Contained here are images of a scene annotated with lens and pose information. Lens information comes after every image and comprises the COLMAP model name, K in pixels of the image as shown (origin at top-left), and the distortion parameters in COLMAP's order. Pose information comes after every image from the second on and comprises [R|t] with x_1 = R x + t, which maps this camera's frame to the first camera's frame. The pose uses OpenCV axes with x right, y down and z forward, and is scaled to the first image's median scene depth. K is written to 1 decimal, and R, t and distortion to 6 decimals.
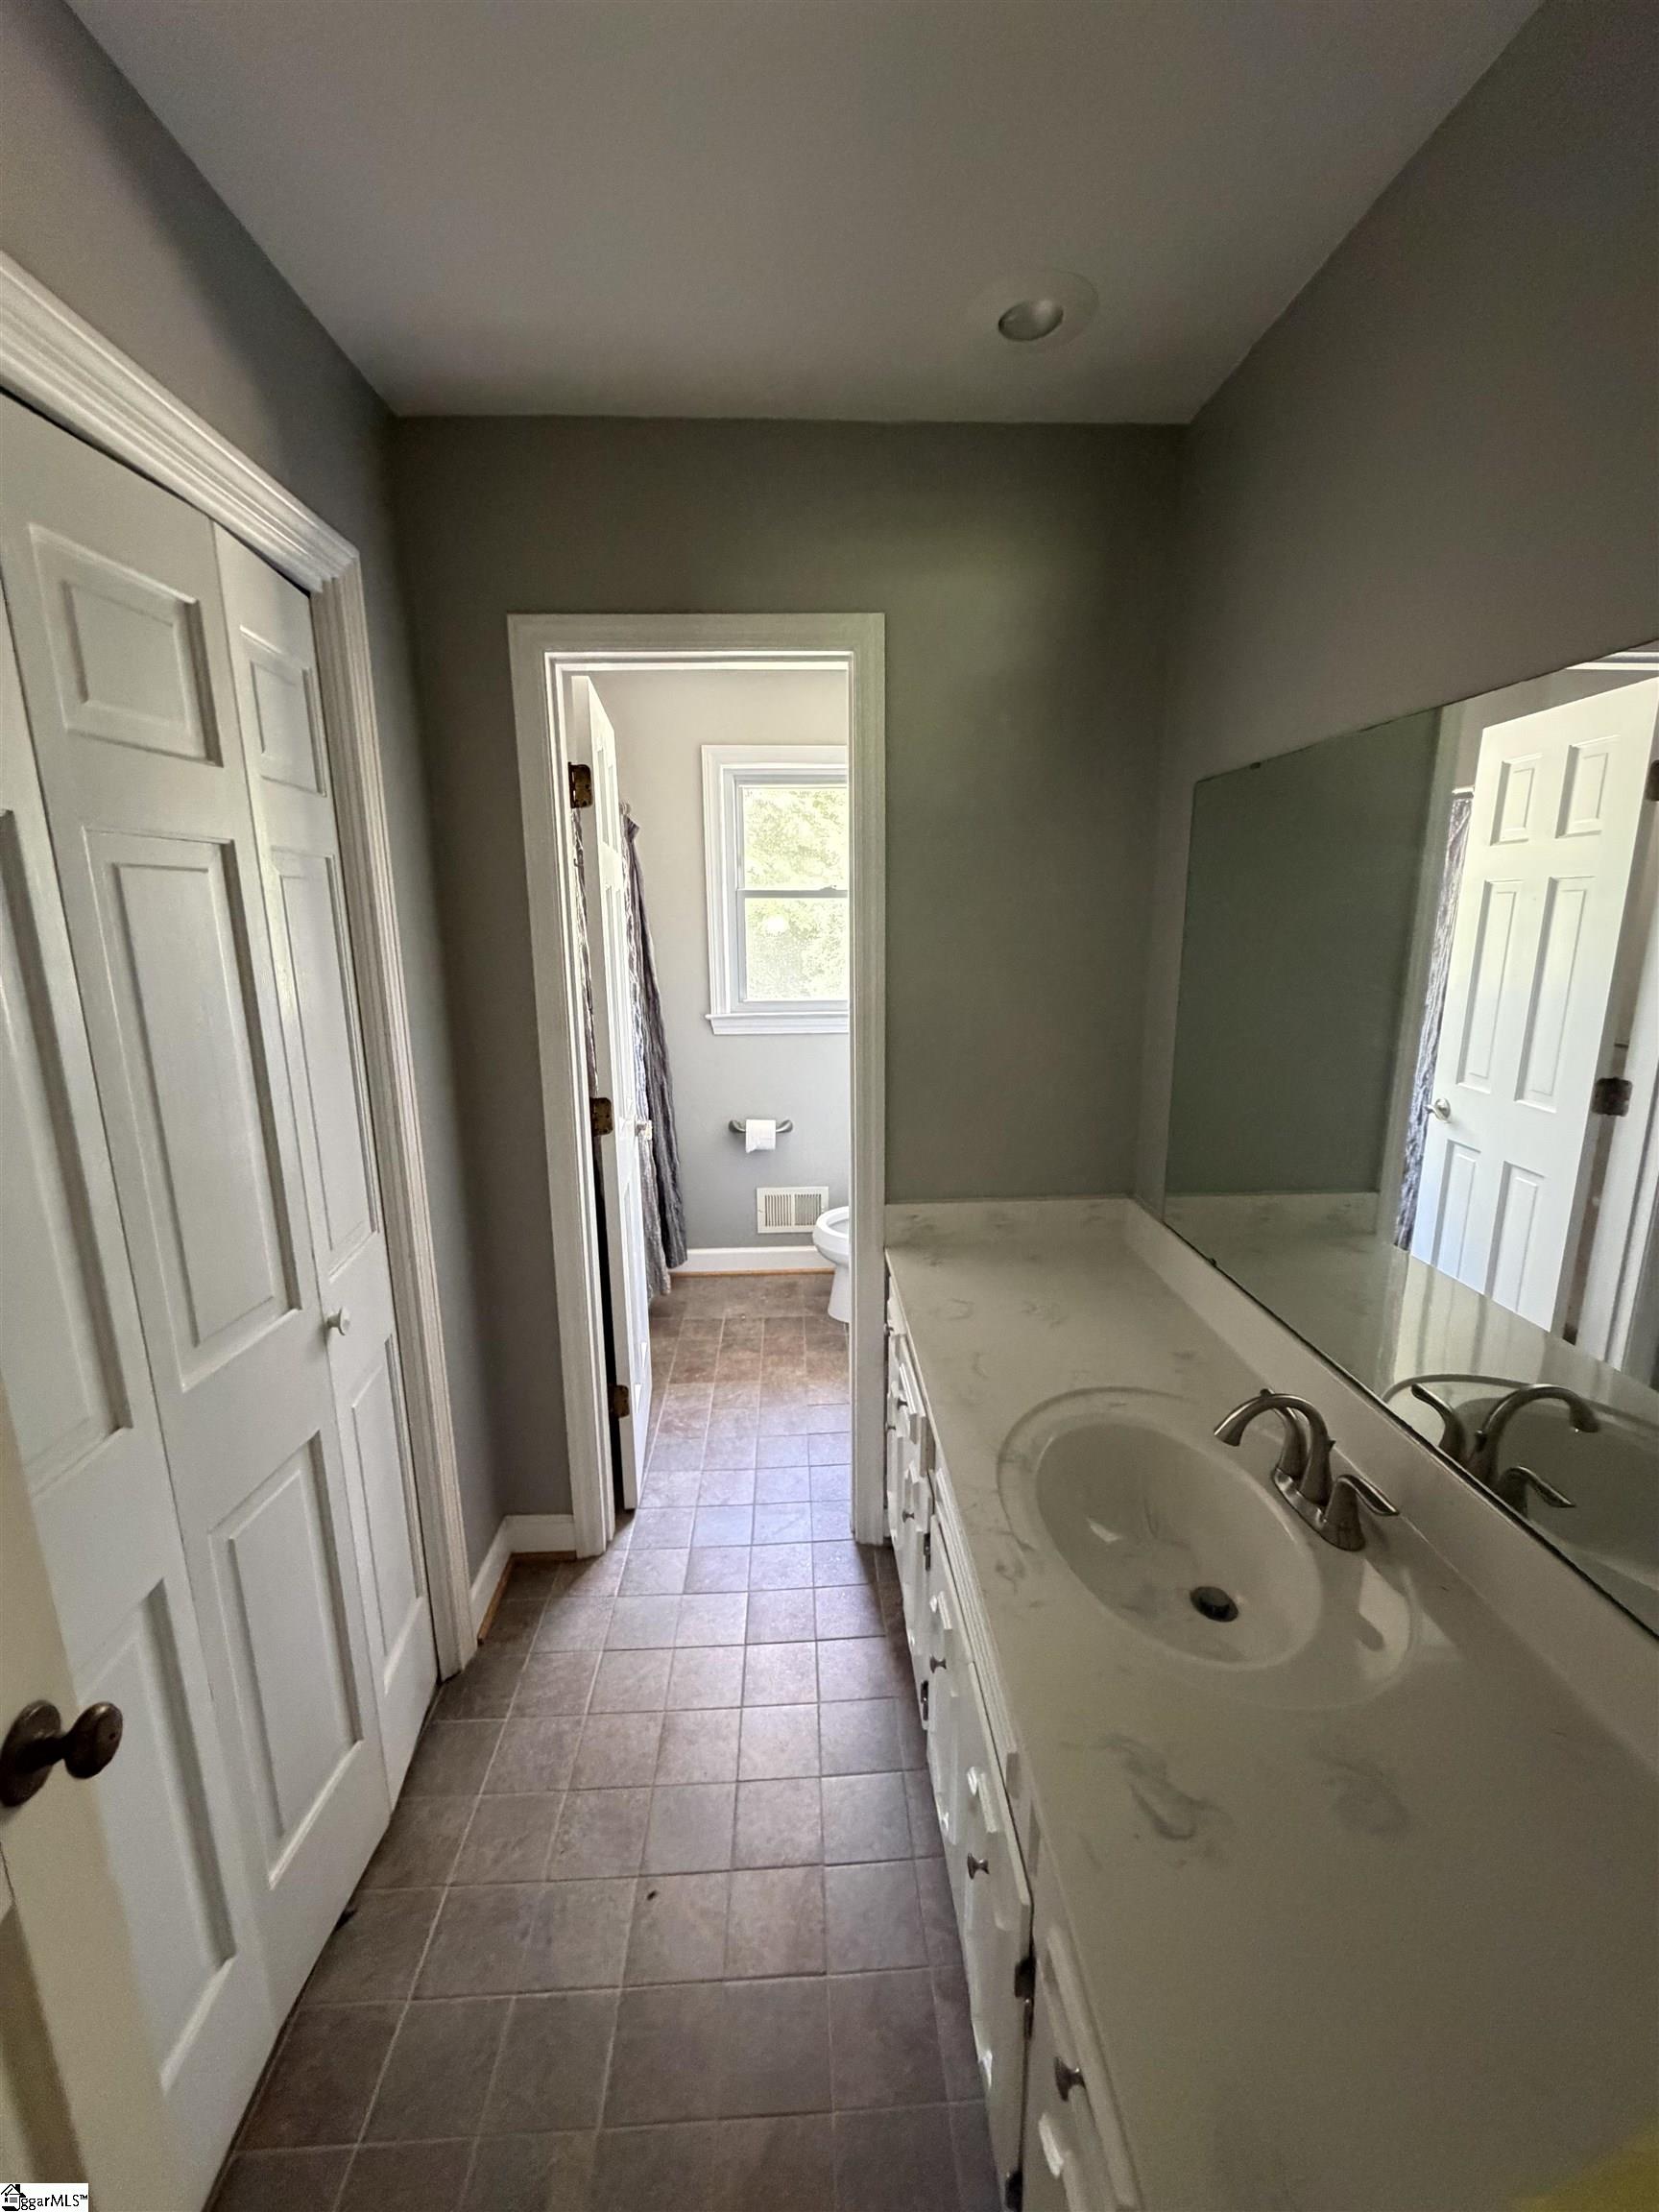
lens RADIAL K [[886.6, 0, 834.4], [0, 886.6, 1095.4], [0, 0, 1]] dist [-0.002420, 0.001938]
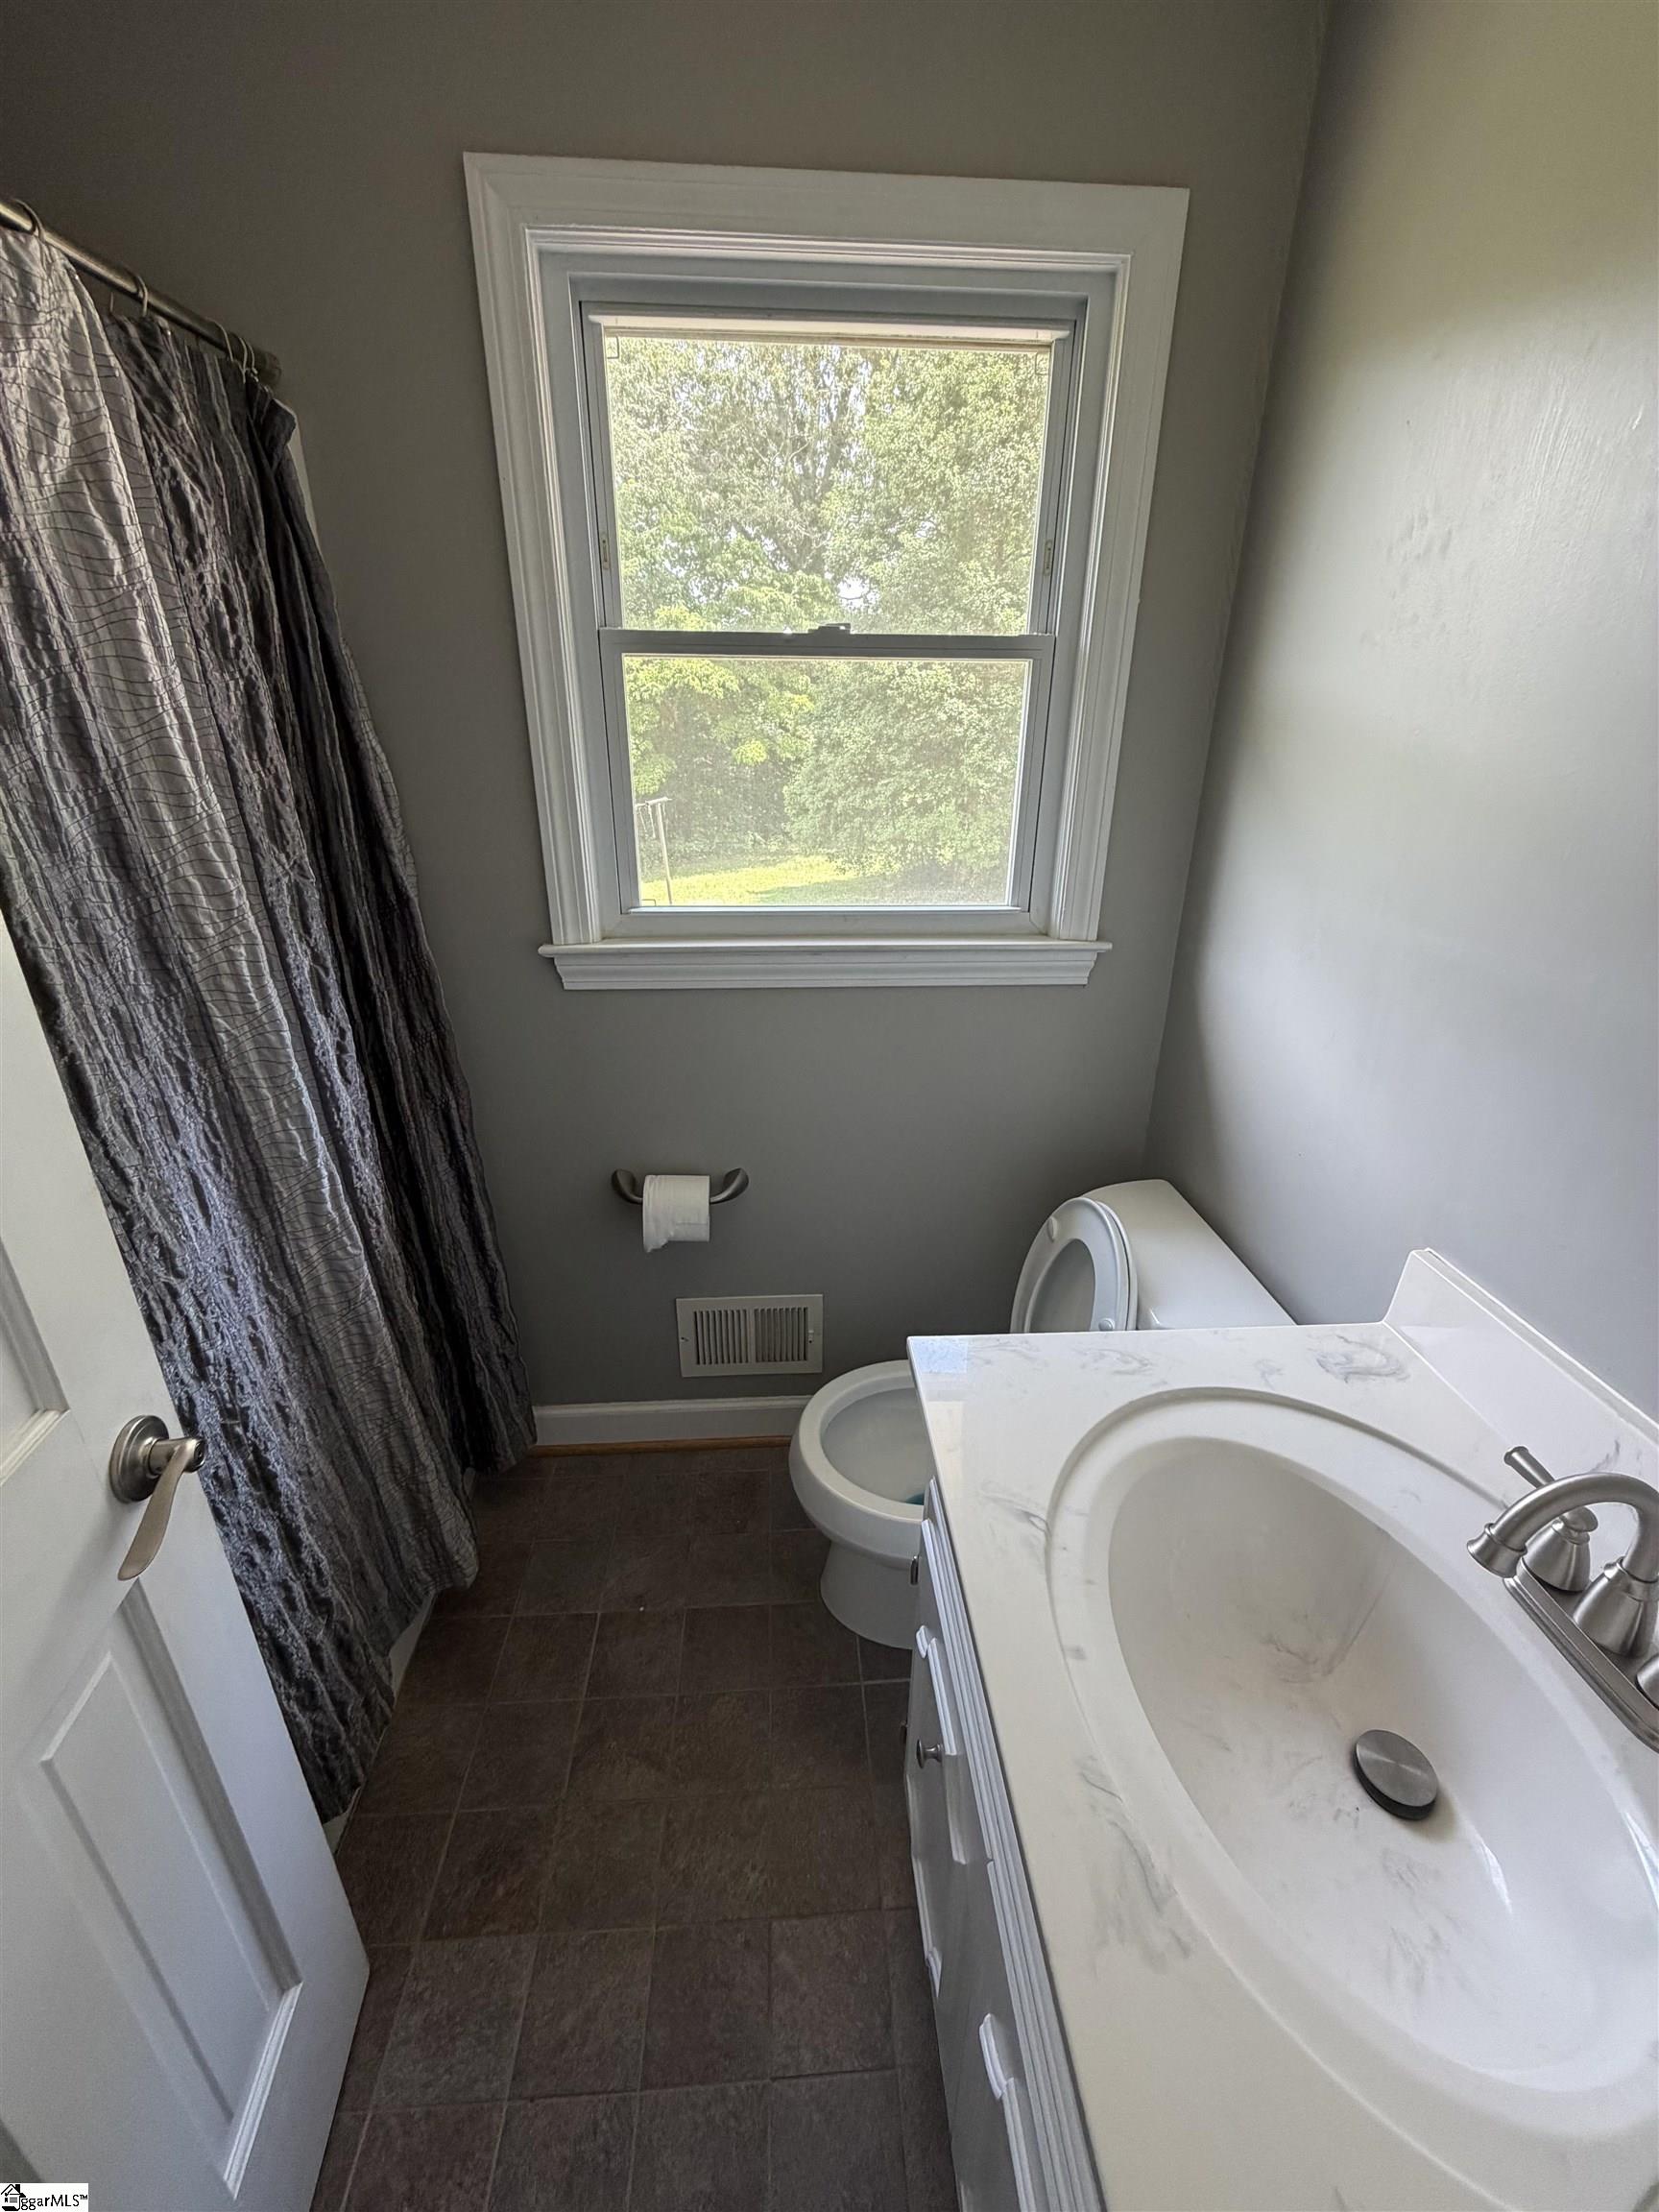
lens RADIAL K [[886.6, 0, 828.7], [0, 886.6, 1114.3], [0, 0, 1]] dist [-0.002420, 0.001938]
pose [[0.999881, 0.007560, 0.013457, -0.010834], [-0.010001, 0.981406, 0.191680, -0.093201], [-0.011758, -0.191792, 0.981365, 0.555543]]
